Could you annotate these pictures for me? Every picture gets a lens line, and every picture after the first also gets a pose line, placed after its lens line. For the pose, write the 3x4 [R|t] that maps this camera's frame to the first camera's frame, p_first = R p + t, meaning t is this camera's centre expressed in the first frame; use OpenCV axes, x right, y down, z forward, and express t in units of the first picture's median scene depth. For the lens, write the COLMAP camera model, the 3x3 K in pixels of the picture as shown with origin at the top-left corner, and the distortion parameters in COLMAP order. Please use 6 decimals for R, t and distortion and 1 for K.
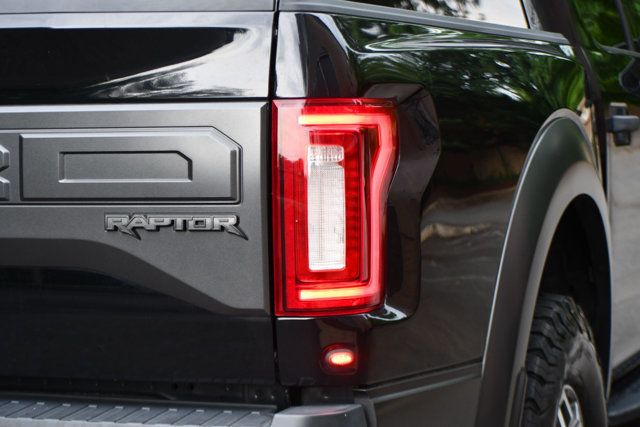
lens RADIAL K [[2114.3, 0, 320.1], [0, 2114.3, 213.7], [0, 0, 1]] dist [-0.532908, 0.000000]
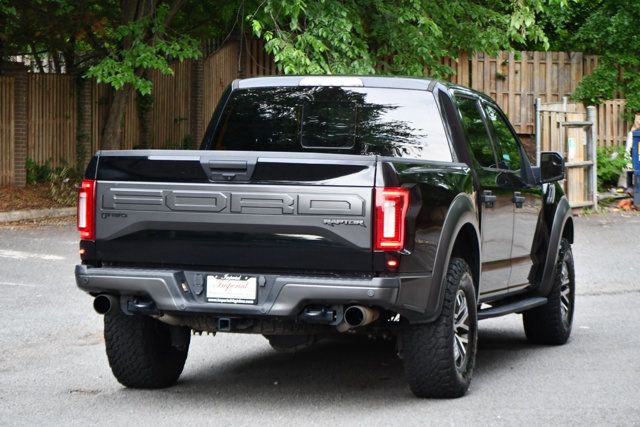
lens RADIAL K [[1953.6, 0, 320.1], [0, 1953.6, 214.1], [0, 0, 1]] dist [0.019793, 0.000000]
pose [[0.998979, 0.035957, 0.027339, -0.192284], [-0.034952, 0.998726, -0.036405, 0.106440], [-0.028614, 0.035413, 0.998963, -2.123483]]
